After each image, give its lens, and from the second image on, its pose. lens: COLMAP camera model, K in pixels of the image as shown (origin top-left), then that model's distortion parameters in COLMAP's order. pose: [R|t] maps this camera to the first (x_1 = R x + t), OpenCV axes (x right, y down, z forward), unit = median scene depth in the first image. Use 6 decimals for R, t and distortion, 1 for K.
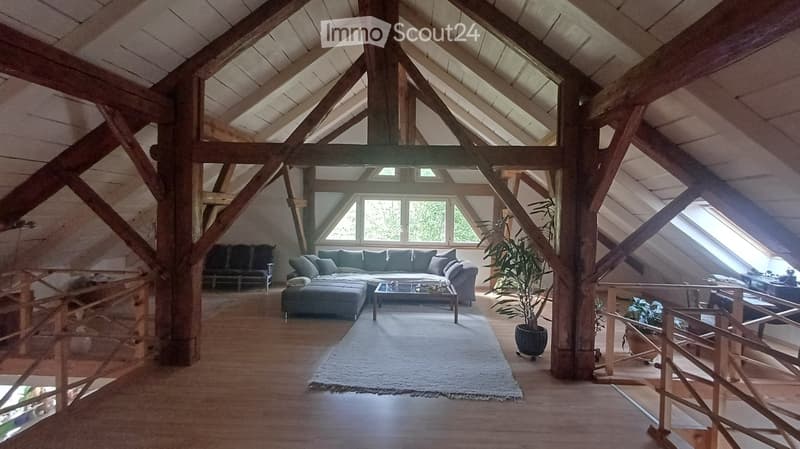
lens RADIAL K [[350.7, 0, 402.3], [0, 350.7, 221.6], [0, 0, 1]] dist [-0.002967, 0.000086]
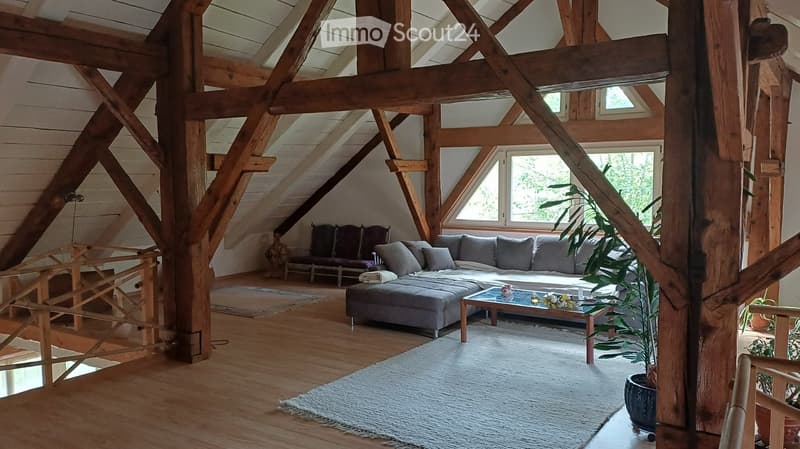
lens RADIAL K [[558.2, 0, 399.8], [0, 558.2, 224.8], [0, 0, 1]] dist [0.029859, -0.006682]
pose [[0.874217, 0.013136, -0.485358, 0.298562], [0.013334, 0.998607, 0.051044, 0.010056], [0.485353, -0.051095, 0.872824, 0.048864]]
